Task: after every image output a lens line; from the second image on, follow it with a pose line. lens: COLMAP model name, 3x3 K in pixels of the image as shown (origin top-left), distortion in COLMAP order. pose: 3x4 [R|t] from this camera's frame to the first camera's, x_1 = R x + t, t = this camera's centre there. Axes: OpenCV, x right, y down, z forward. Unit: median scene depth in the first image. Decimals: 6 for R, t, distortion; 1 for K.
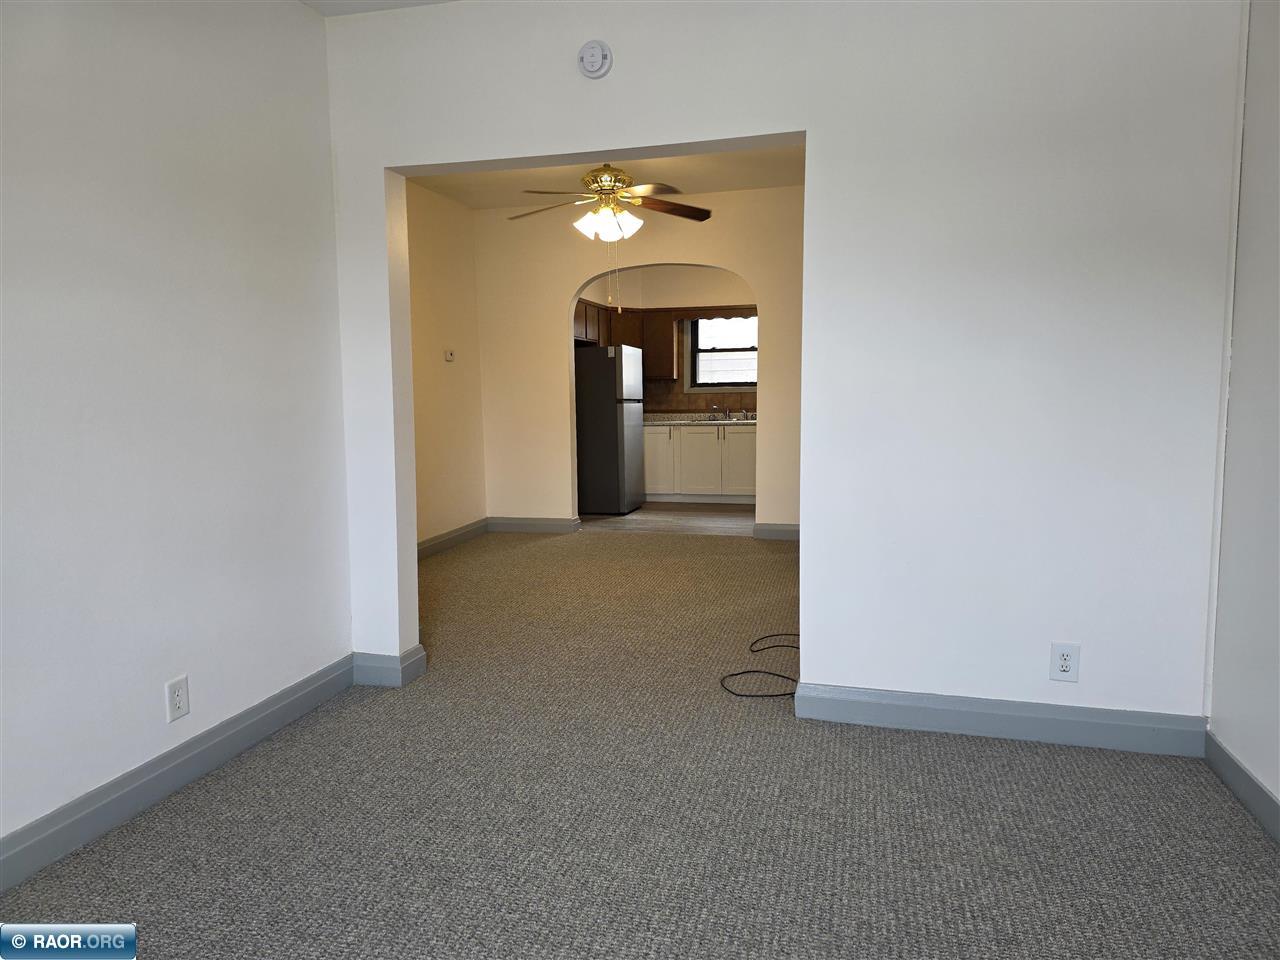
lens RADIAL K [[878.1, 0, 640.0], [0, 878.1, 480.0], [0, 0, 1]] dist [0.266408, -0.000571]
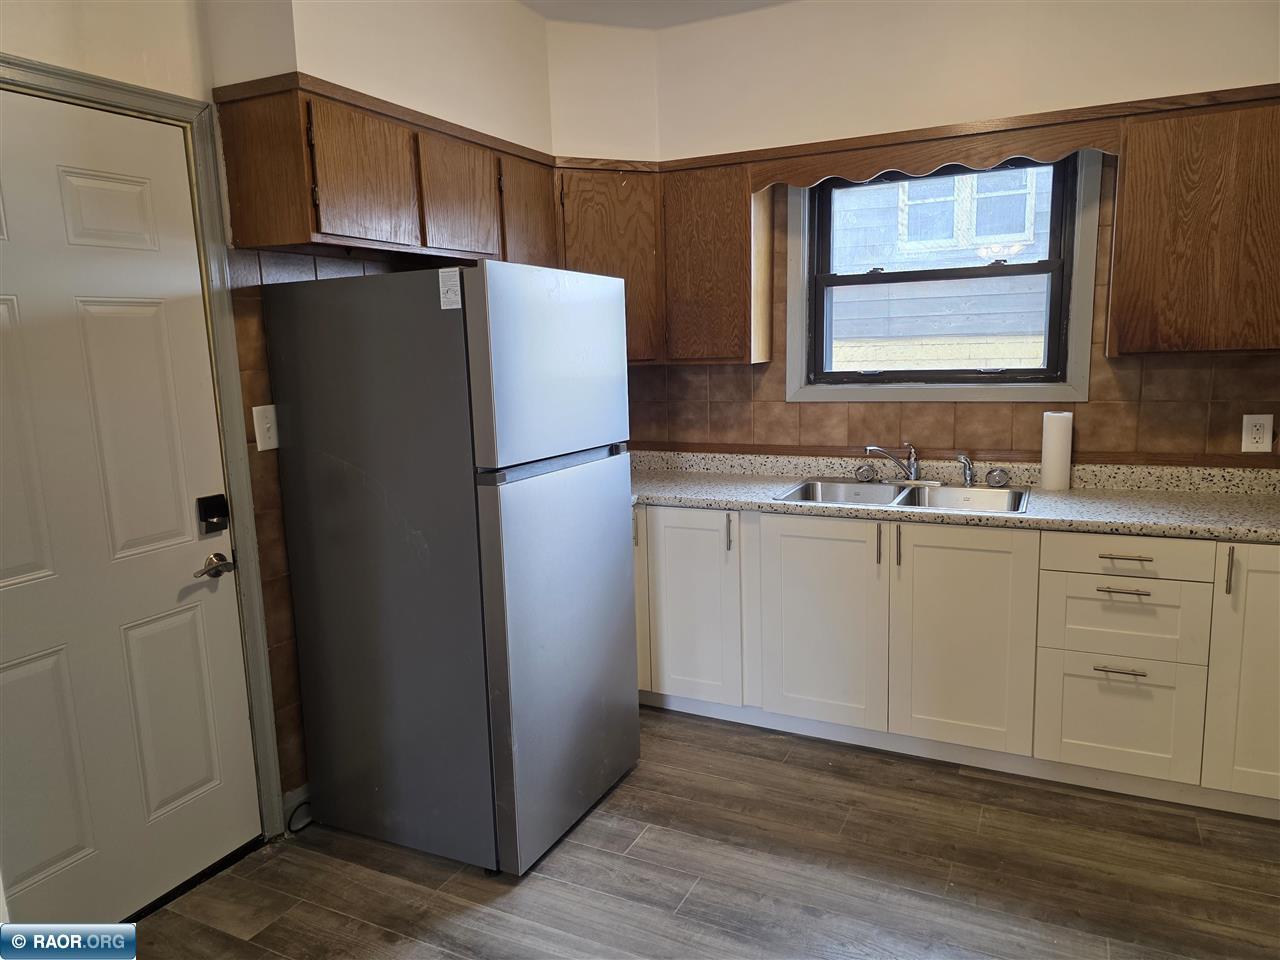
lens RADIAL K [[874.1, 0, 640.0], [0, 874.1, 480.0], [0, 0, 1]] dist [0.087118, -0.087727]
pose [[0.979908, 0.017214, -0.198705, 0.065387], [-0.003911, 0.997735, 0.067148, -0.093557], [0.199410, -0.065022, 0.977756, 0.661173]]
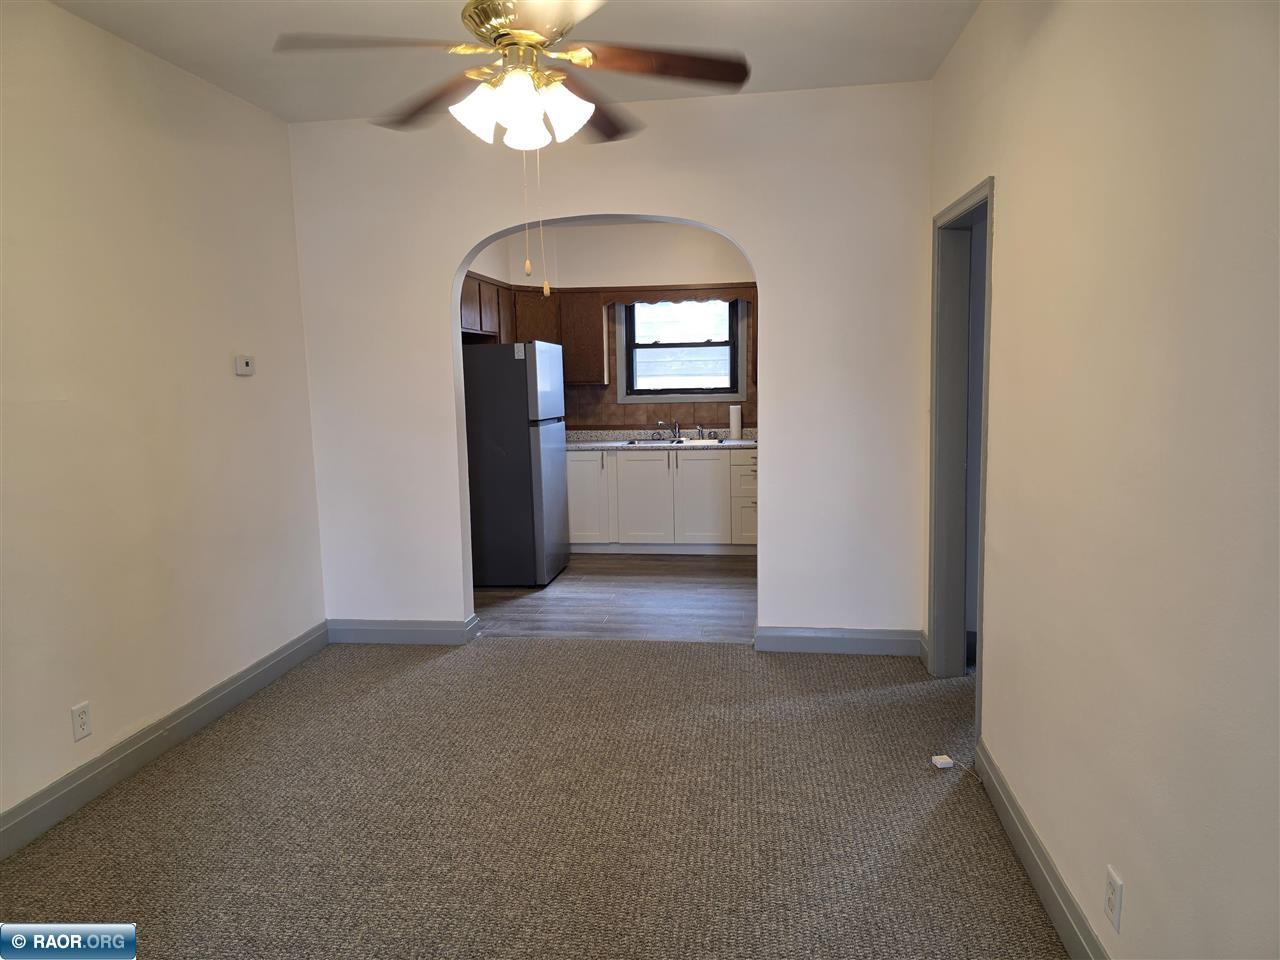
lens RADIAL K [[878.1, 0, 640.0], [0, 878.1, 480.0], [0, 0, 1]] dist [0.266408, -0.000571]
pose [[0.993177, -0.021697, 0.114581, -0.018254], [0.019187, 0.999552, 0.022971, -0.052530], [-0.115028, -0.020615, 0.993148, 0.270516]]
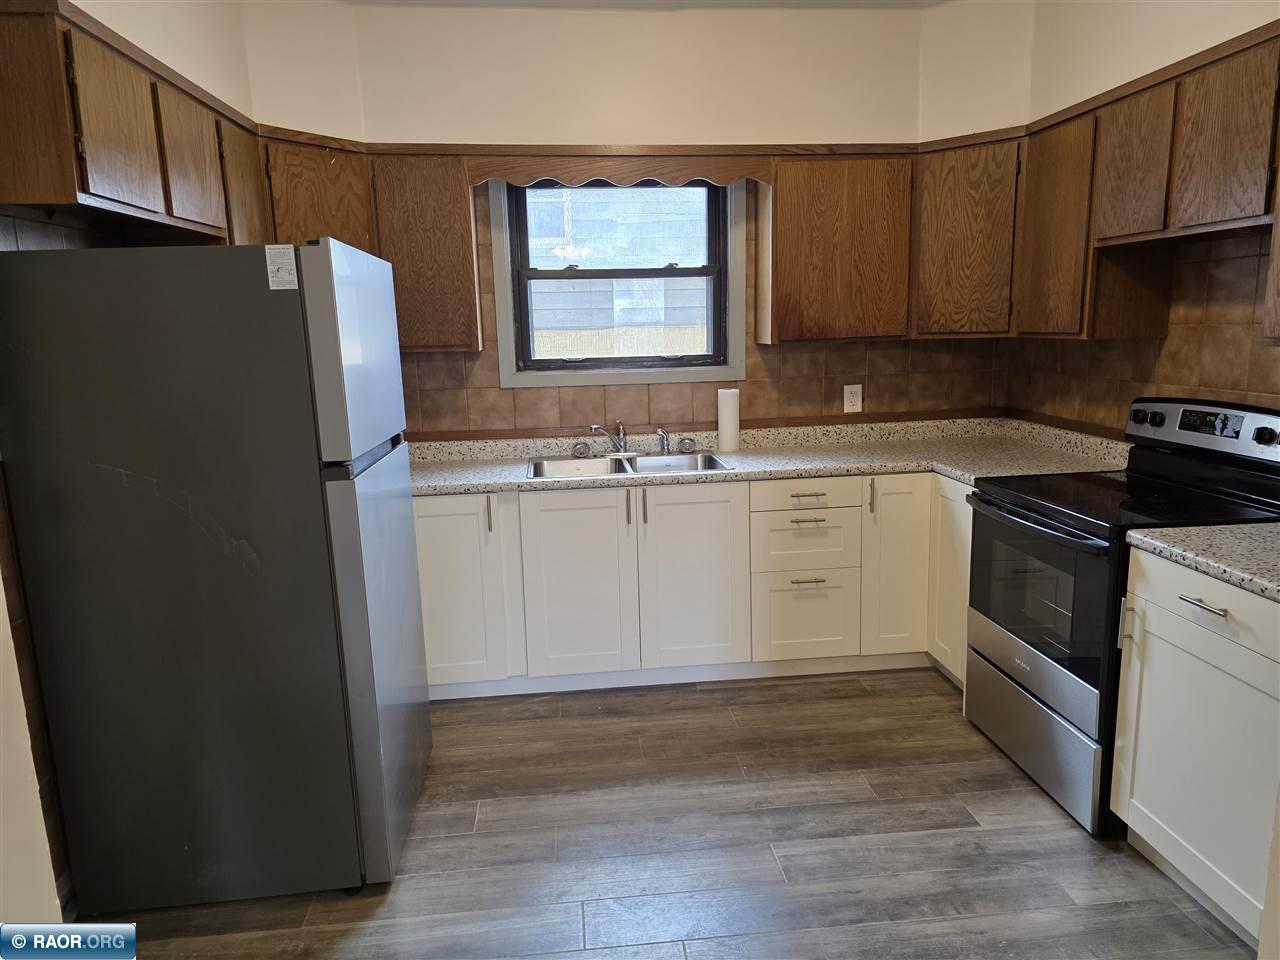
lens RADIAL K [[865.6, 0, 656.1], [0, 865.6, 486.2], [0, 0, 1]] dist [0.080012, -0.072323]
pose [[0.933047, -0.076912, 0.351438, -0.022901], [0.046572, 0.994483, 0.093998, -0.091615], [-0.356728, -0.071337, 0.931481, 0.650378]]
